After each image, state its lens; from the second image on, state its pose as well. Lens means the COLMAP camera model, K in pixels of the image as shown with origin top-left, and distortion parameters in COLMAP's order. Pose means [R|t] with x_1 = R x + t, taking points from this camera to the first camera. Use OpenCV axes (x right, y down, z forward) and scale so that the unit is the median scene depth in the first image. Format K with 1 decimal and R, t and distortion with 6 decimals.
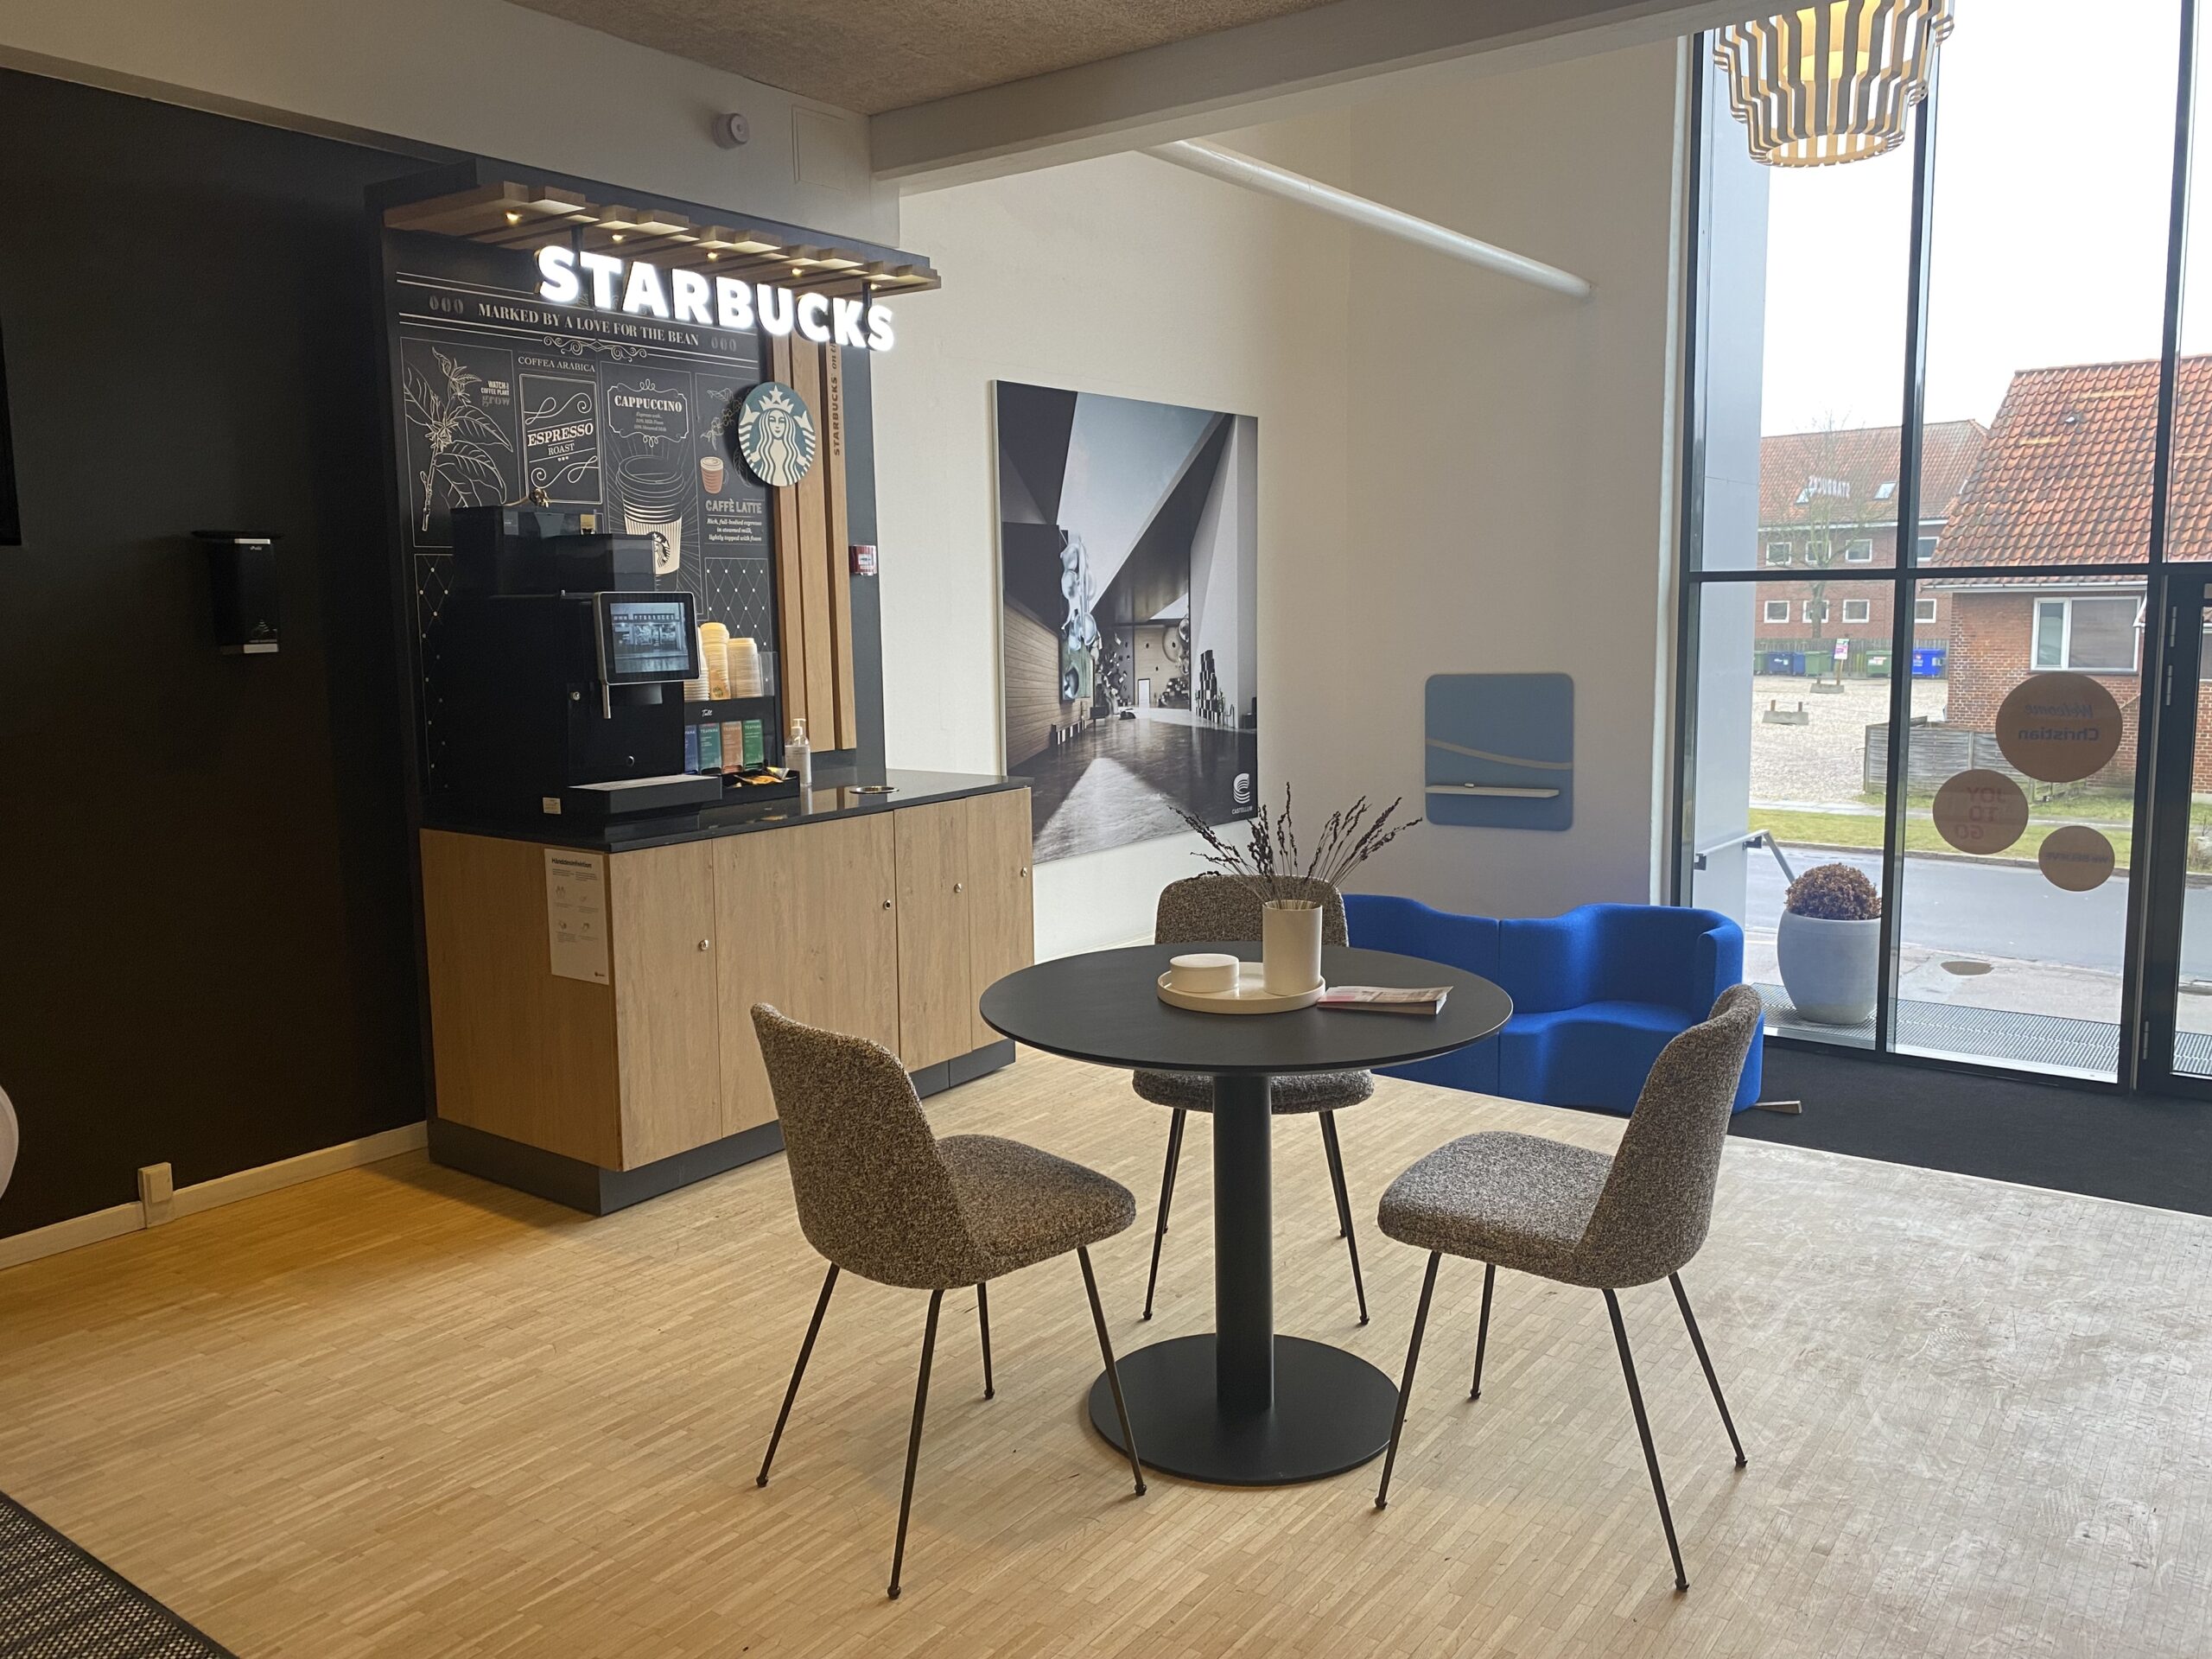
lens RADIAL K [[1688.9, 0, 1109.7], [0, 1688.9, 836.7], [0, 0, 1]] dist [0.002048, -0.002565]
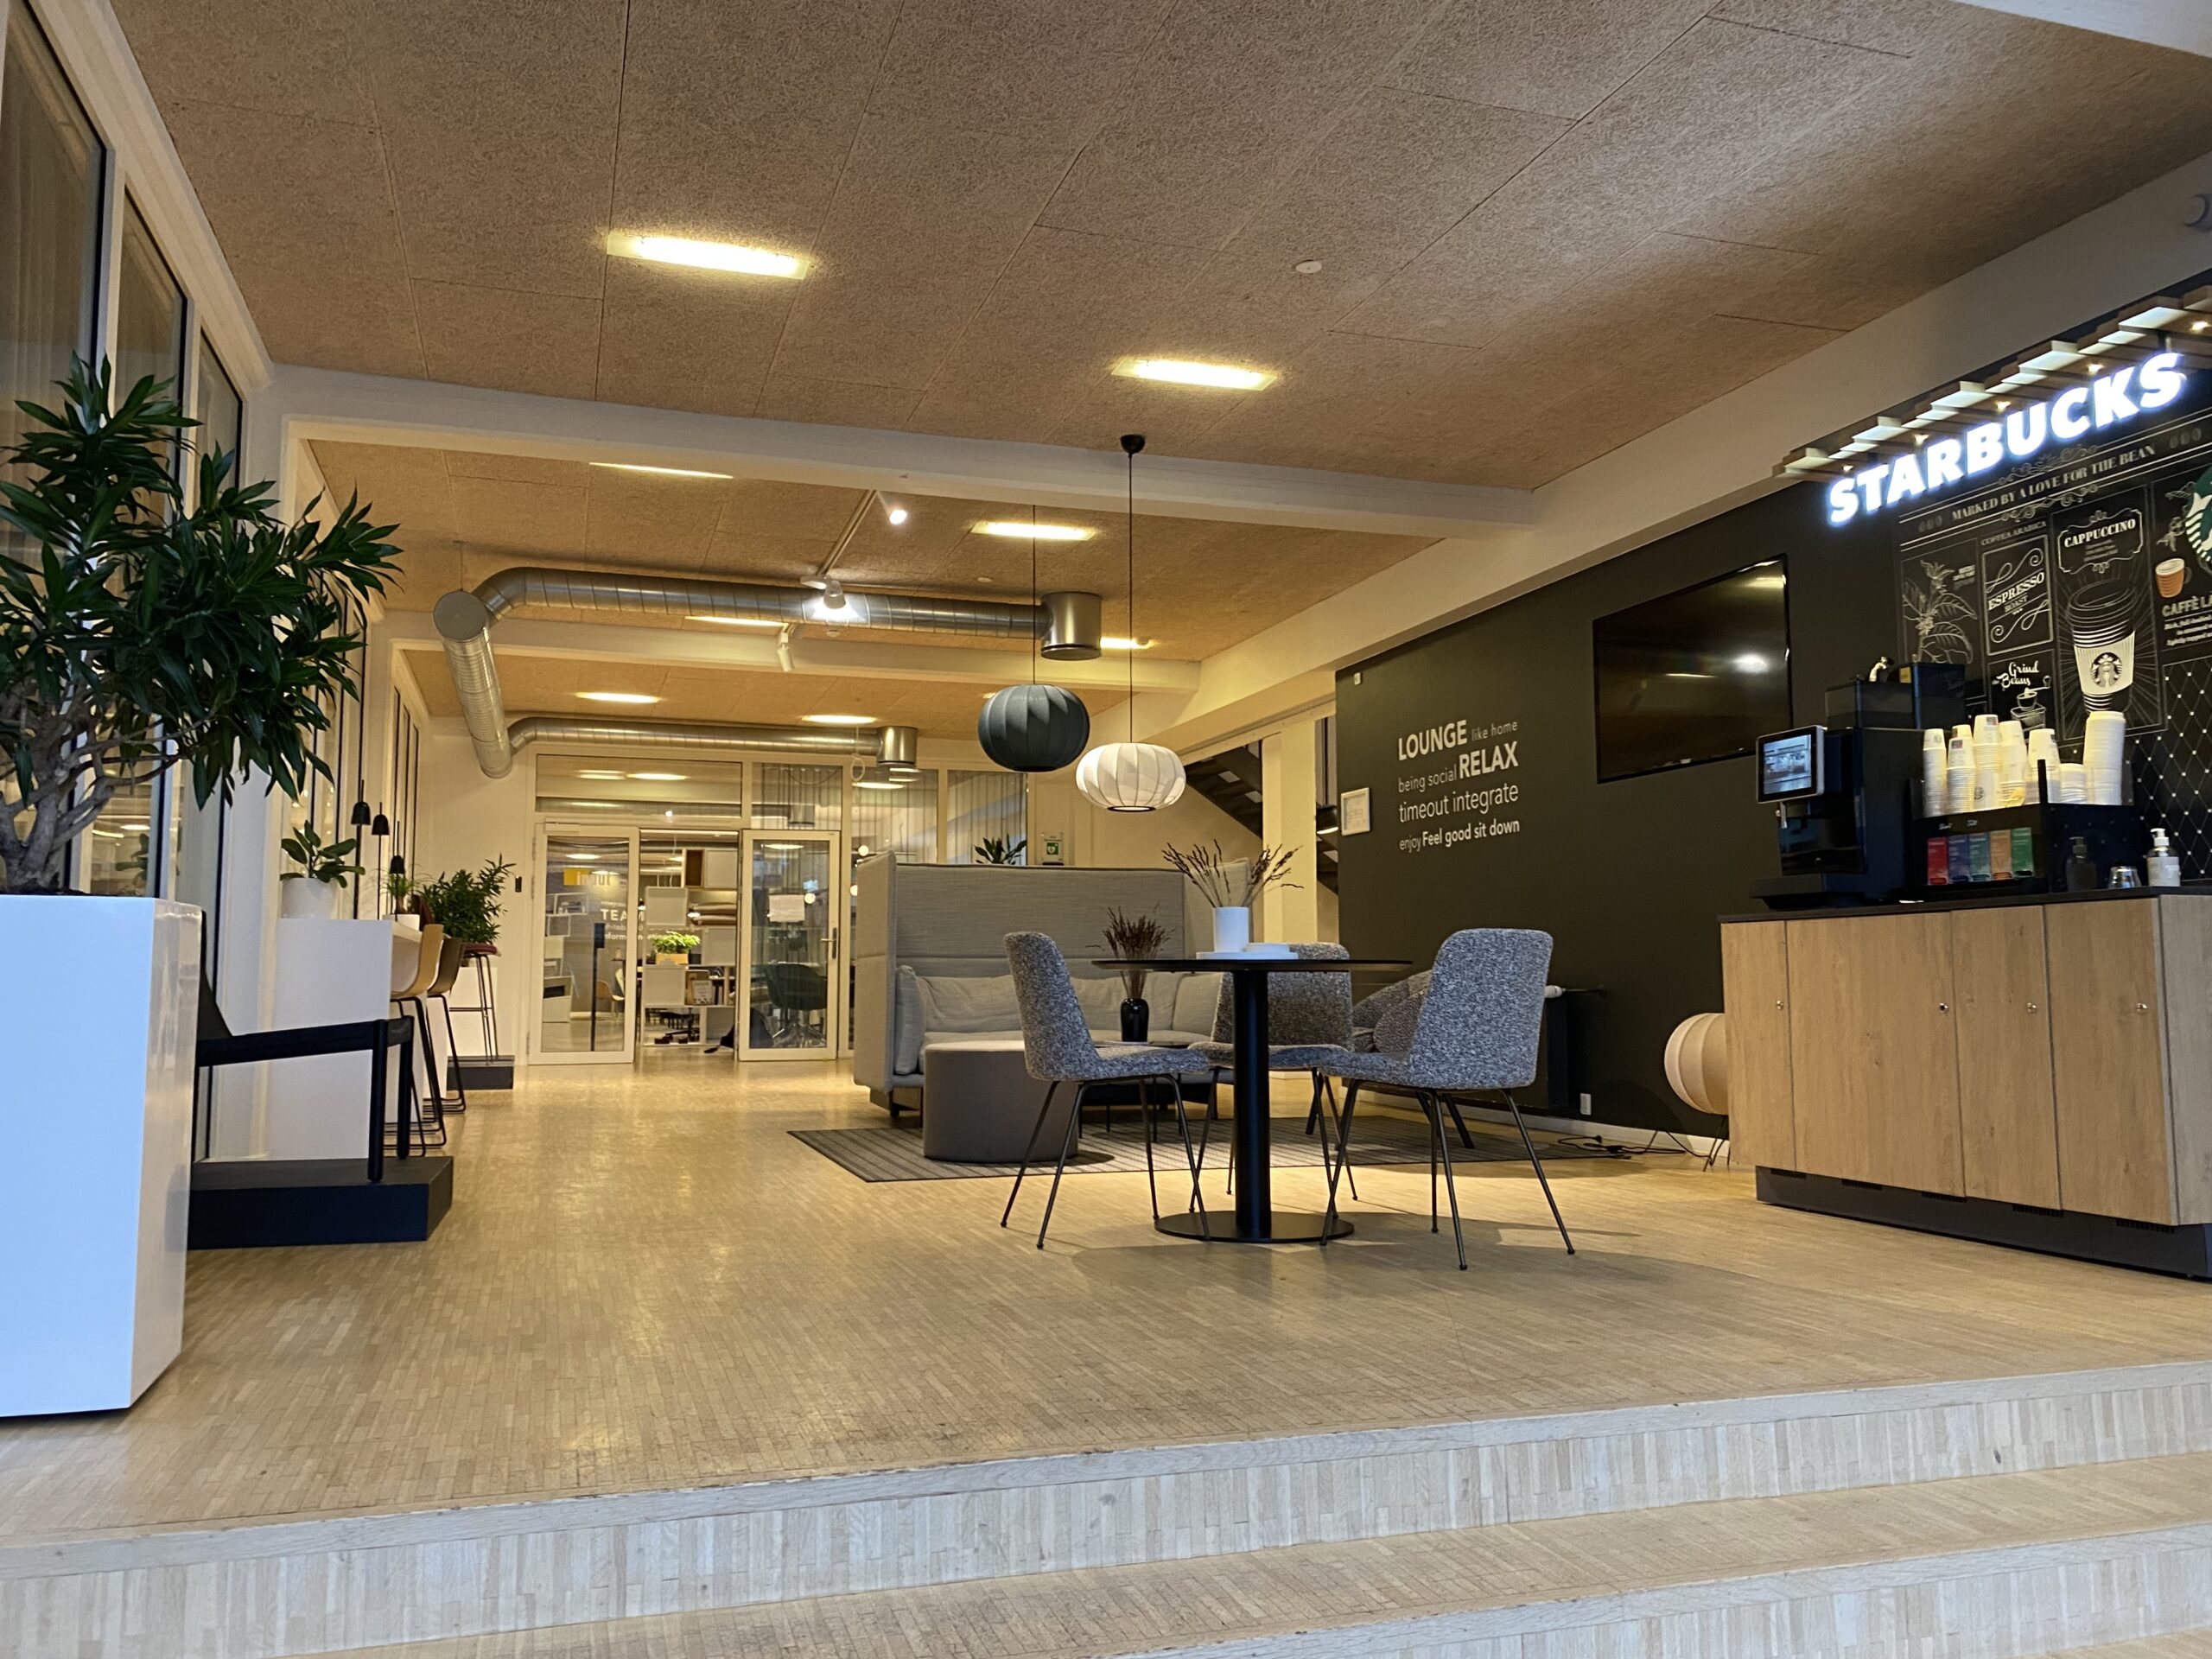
lens RADIAL K [[1688.9, 0, 1107.9], [0, 1688.9, 825.3], [0, 0, 1]] dist [0.002048, -0.002565]
pose [[-0.590630, -0.058364, -0.804829, 0.960148], [-0.100143, 0.994972, 0.001338, -0.018381], [0.800704, 0.081389, -0.593505, 1.200050]]
